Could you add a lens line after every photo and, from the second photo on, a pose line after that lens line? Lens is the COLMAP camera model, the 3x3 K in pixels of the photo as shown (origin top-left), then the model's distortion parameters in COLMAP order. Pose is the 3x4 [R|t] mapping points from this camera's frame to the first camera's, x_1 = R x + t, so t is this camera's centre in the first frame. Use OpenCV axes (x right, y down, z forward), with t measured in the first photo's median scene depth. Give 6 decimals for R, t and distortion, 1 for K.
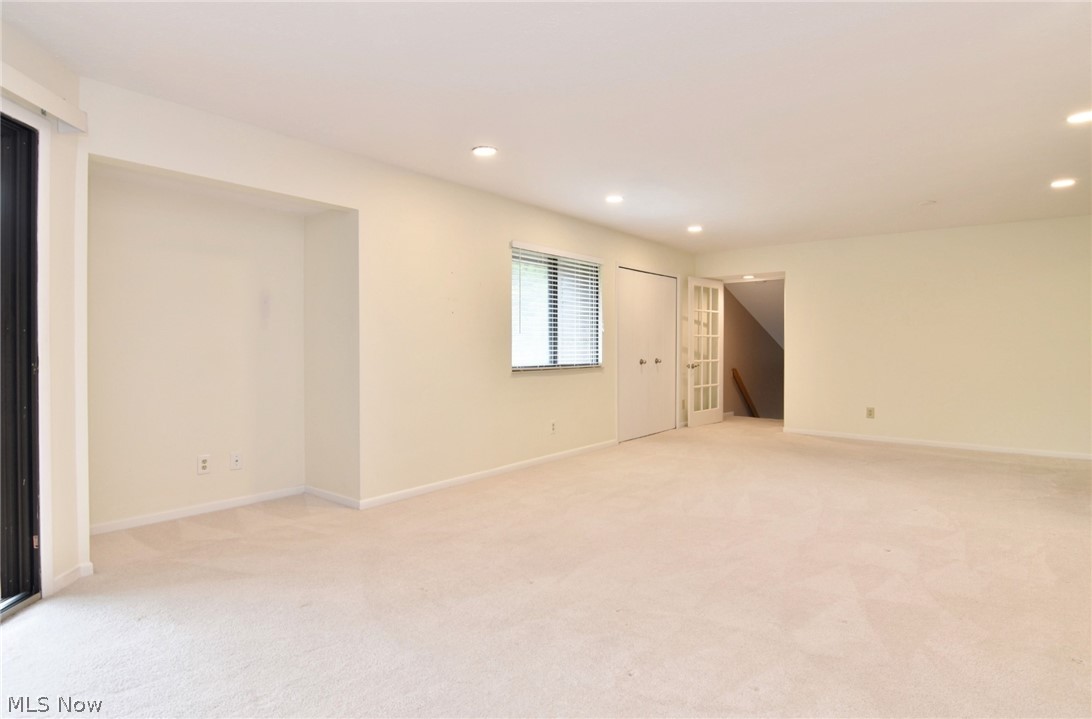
lens RADIAL K [[572.7, 0, 542.8], [0, 572.7, 355.1], [0, 0, 1]] dist [-0.009977, -0.010805]
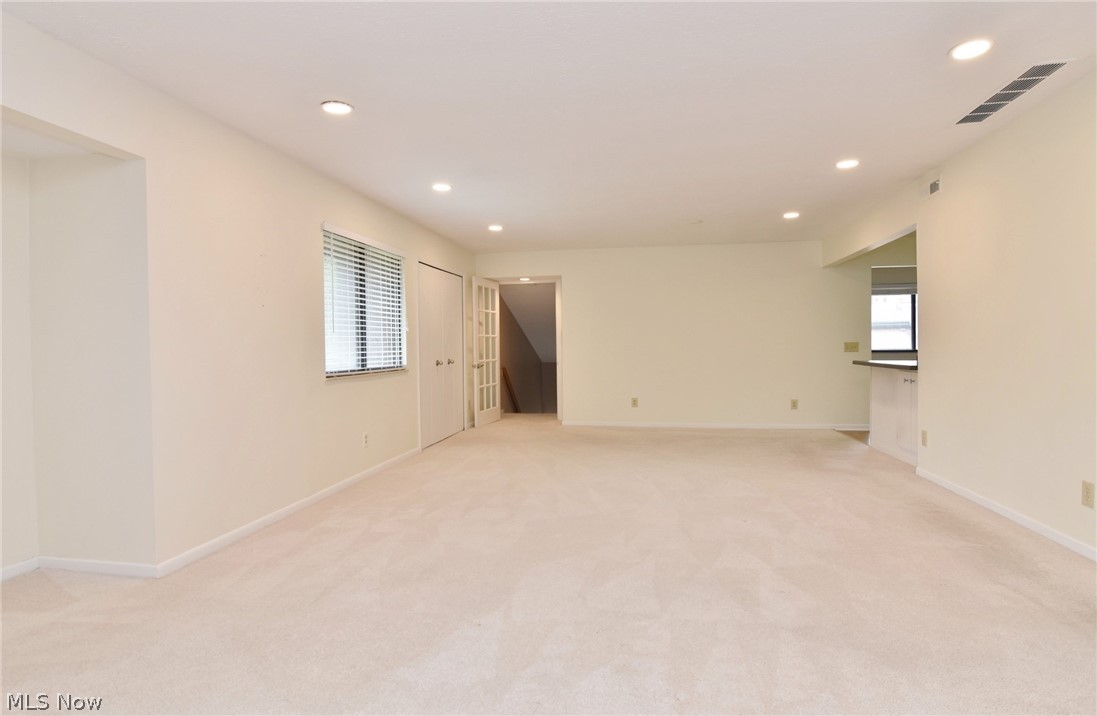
lens RADIAL K [[571.6, 0, 548.2], [0, 571.6, 355.7], [0, 0, 1]] dist [-0.019962, -0.001946]
pose [[0.877445, -0.019104, 0.479296, -0.113598], [0.019527, 0.999801, 0.004102, -0.000557], [-0.479279, 0.005760, 0.877644, 0.072583]]
